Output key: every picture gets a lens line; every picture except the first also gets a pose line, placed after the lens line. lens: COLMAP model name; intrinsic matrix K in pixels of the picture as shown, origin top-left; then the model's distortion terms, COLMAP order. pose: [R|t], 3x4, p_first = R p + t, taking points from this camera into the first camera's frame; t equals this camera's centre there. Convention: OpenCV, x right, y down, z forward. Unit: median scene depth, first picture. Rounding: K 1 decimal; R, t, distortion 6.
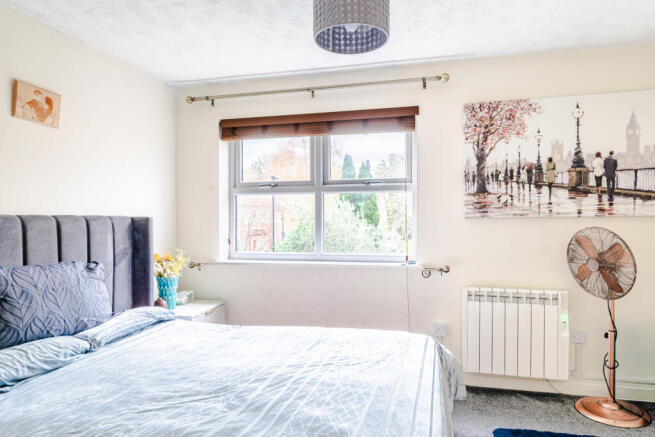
lens RADIAL K [[420.3, 0, 331.9], [0, 420.3, 208.7], [0, 0, 1]] dist [-0.005988, -0.001408]
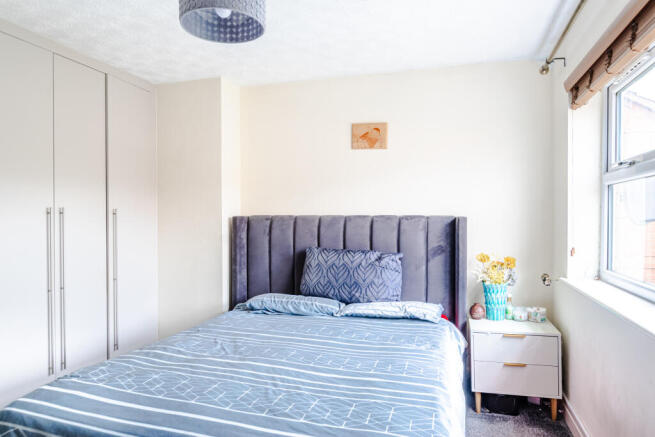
lens RADIAL K [[420.3, 0, 331.9], [0, 420.3, 208.7], [0, 0, 1]] dist [-0.005988, -0.001408]
pose [[-0.036383, -0.018143, -0.999173, 0.690922], [0.018935, 0.999643, -0.018841, 0.017835], [0.999159, -0.019605, -0.036027, 0.921199]]
